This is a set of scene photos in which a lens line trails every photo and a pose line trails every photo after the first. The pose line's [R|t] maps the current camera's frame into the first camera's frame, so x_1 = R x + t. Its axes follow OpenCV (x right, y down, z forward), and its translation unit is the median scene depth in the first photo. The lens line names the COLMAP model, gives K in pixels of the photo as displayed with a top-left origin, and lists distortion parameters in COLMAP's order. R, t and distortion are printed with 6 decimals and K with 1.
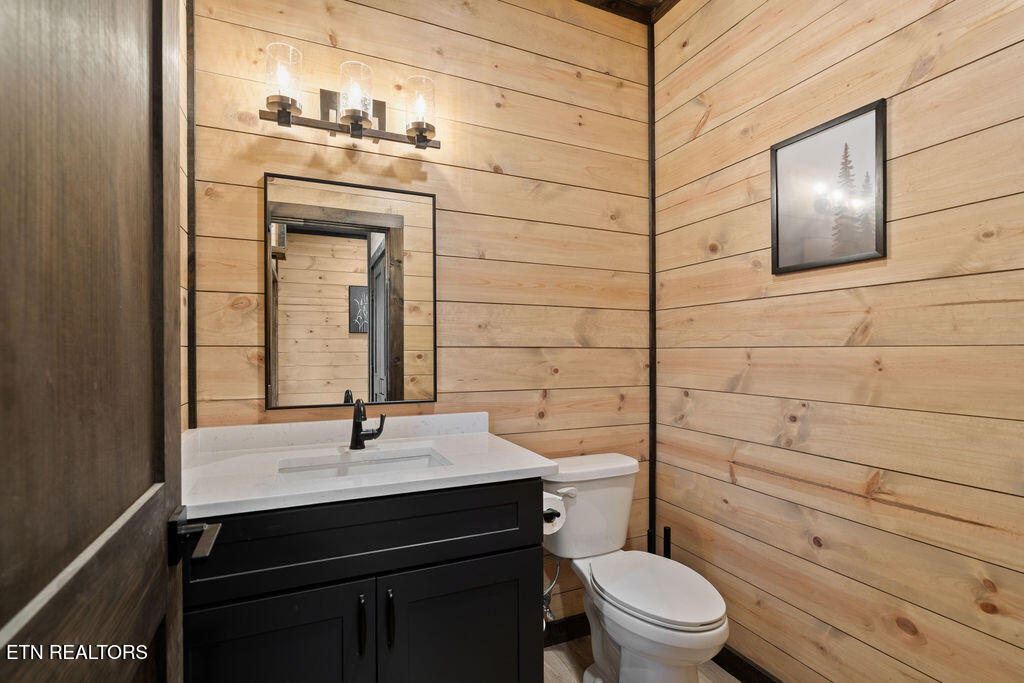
lens RADIAL K [[478.2, 0, 508.2], [0, 478.2, 350.8], [0, 0, 1]] dist [-0.002828, -0.000387]
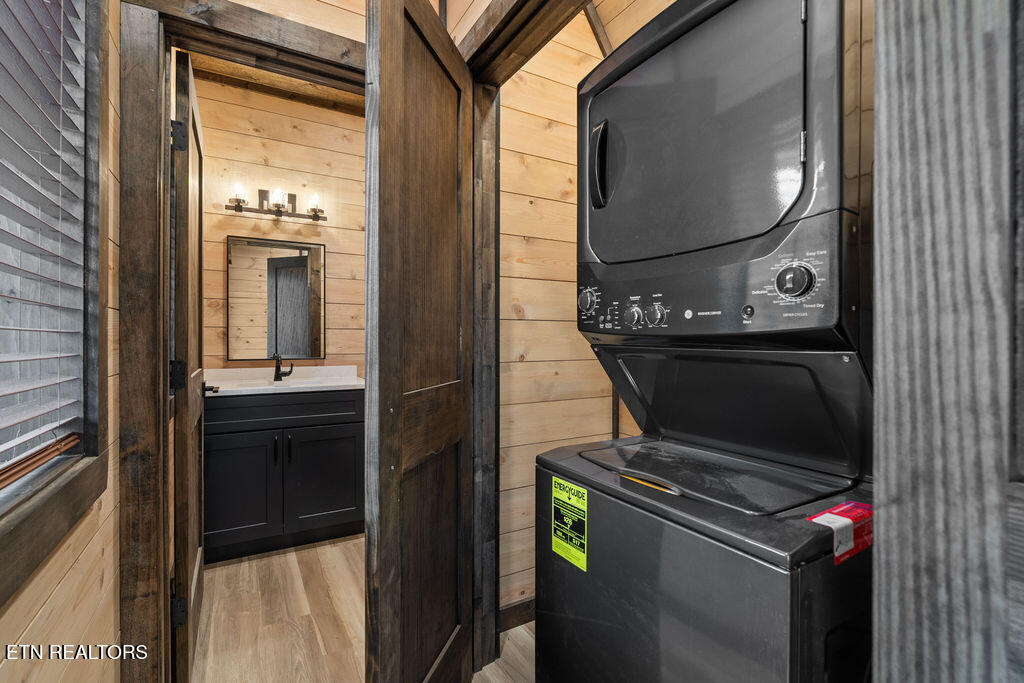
lens RADIAL K [[468.4, 0, 507.5], [0, 468.4, 339.4], [0, 0, 1]] dist [-0.002013, -0.000359]
pose [[0.993944, 0.003628, 0.109827, 0.367299], [-0.003173, 0.999986, -0.004318, 0.040746], [-0.109841, 0.003943, 0.993941, -0.903884]]
